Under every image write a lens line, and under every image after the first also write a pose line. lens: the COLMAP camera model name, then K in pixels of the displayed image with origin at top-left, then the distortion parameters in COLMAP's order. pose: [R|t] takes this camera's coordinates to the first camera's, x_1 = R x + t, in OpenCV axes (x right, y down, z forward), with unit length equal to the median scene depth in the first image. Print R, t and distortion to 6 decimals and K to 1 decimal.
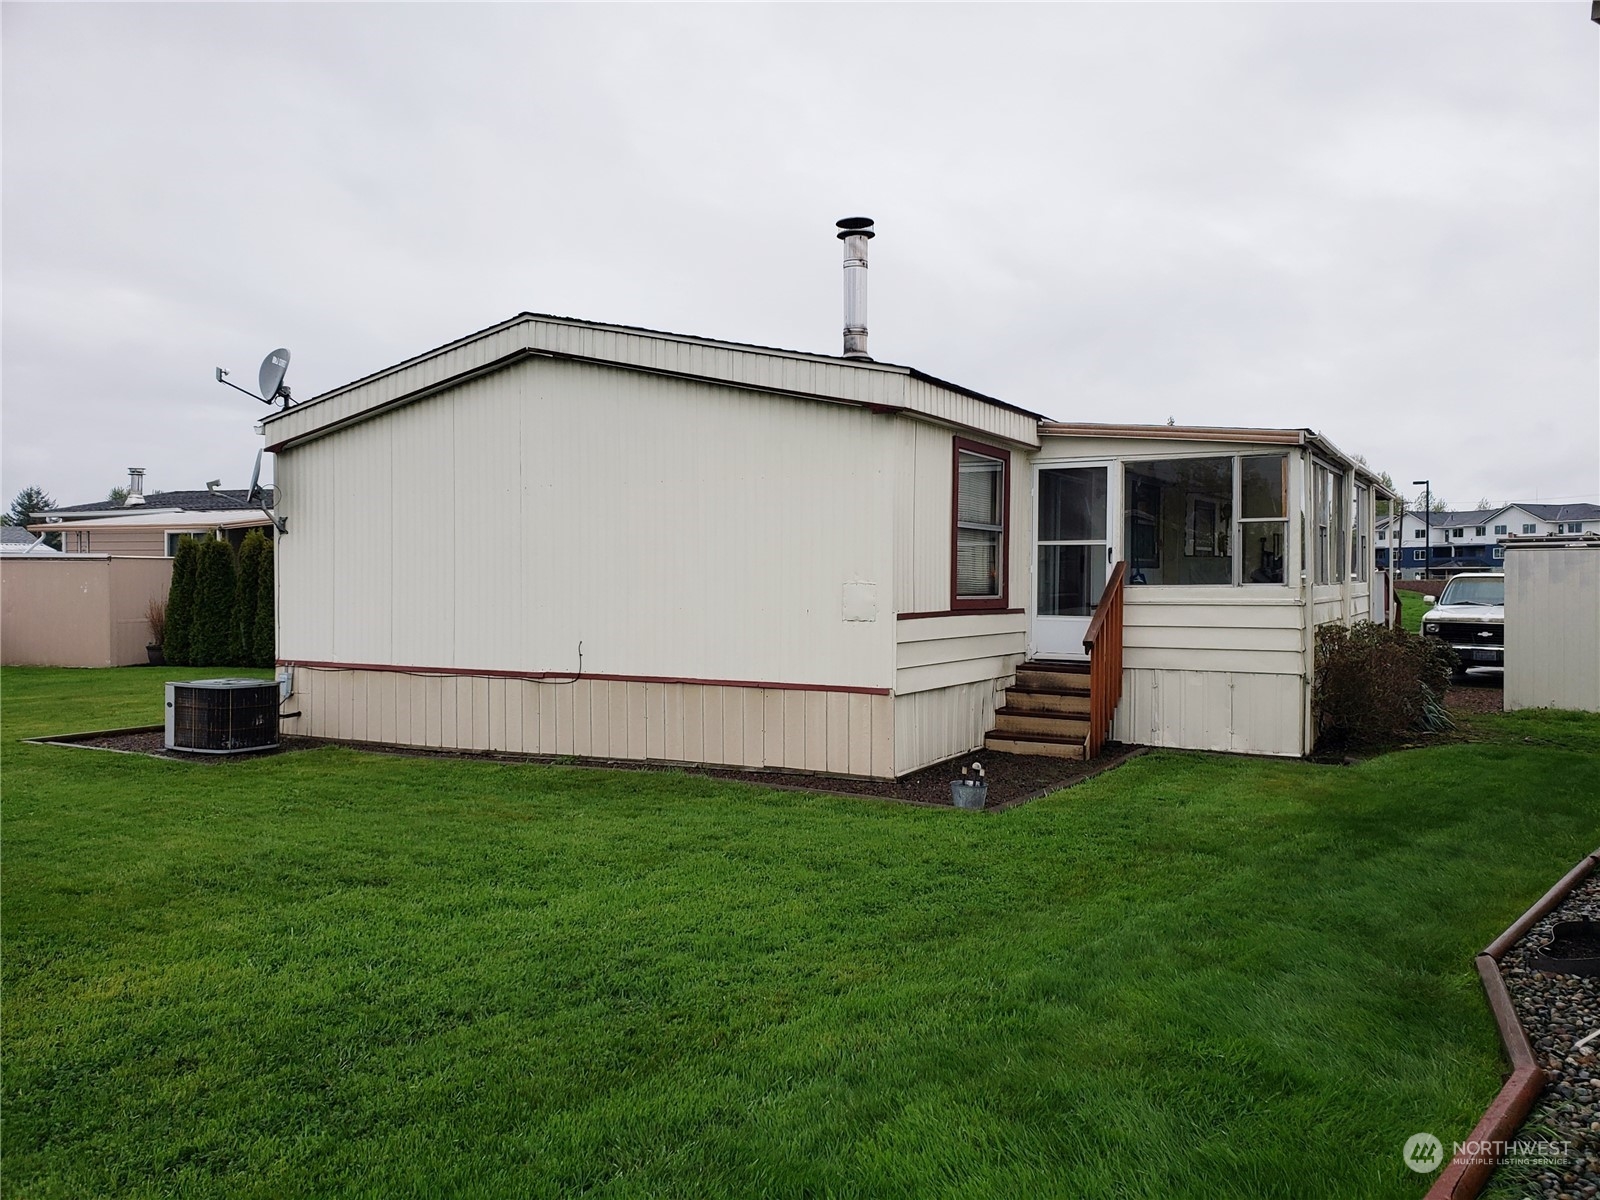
lens RADIAL K [[1238.4, 0, 813.1], [0, 1238.4, 589.4], [0, 0, 1]] dist [0.048977, -0.035282]
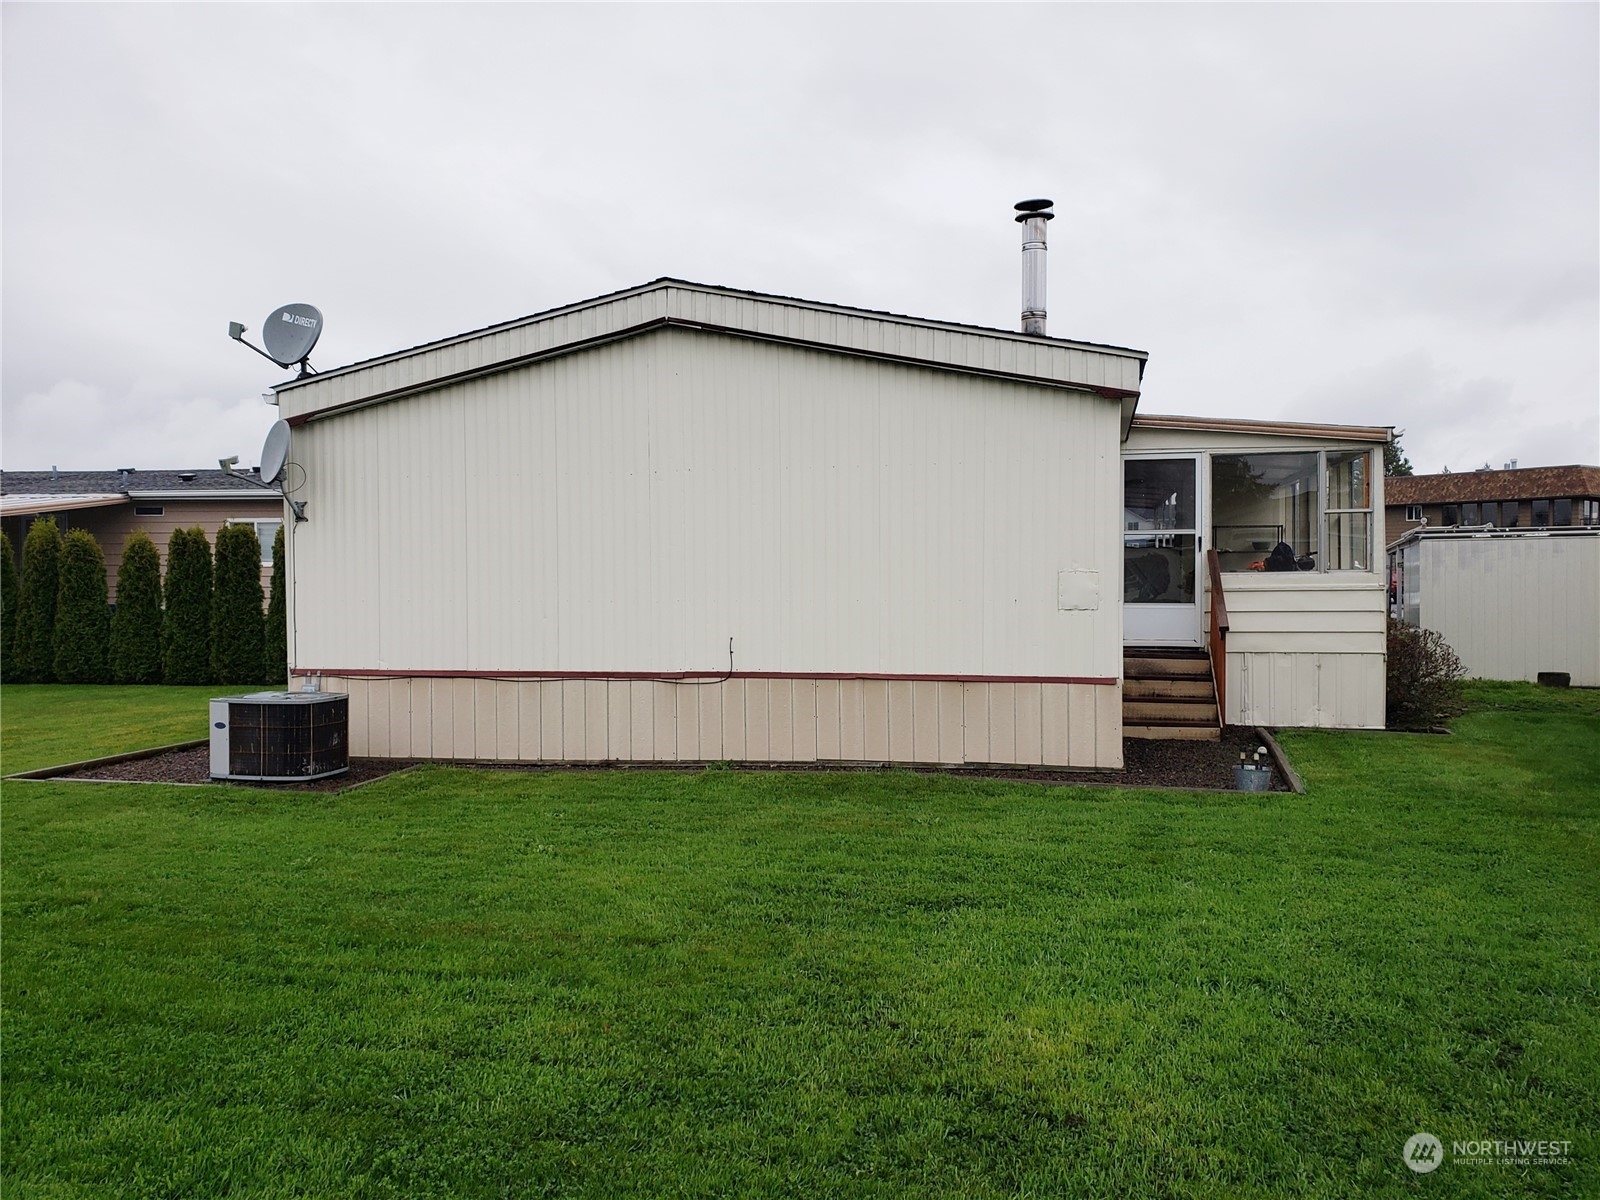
lens RADIAL K [[1238.4, 0, 793.0], [0, 1238.4, 606.5], [0, 0, 1]] dist [0.048977, -0.035282]
pose [[0.961657, -0.015348, 0.273826, -0.383928], [0.010730, 0.999774, 0.018353, 0.001776], [-0.274045, -0.014712, 0.961604, 0.095226]]
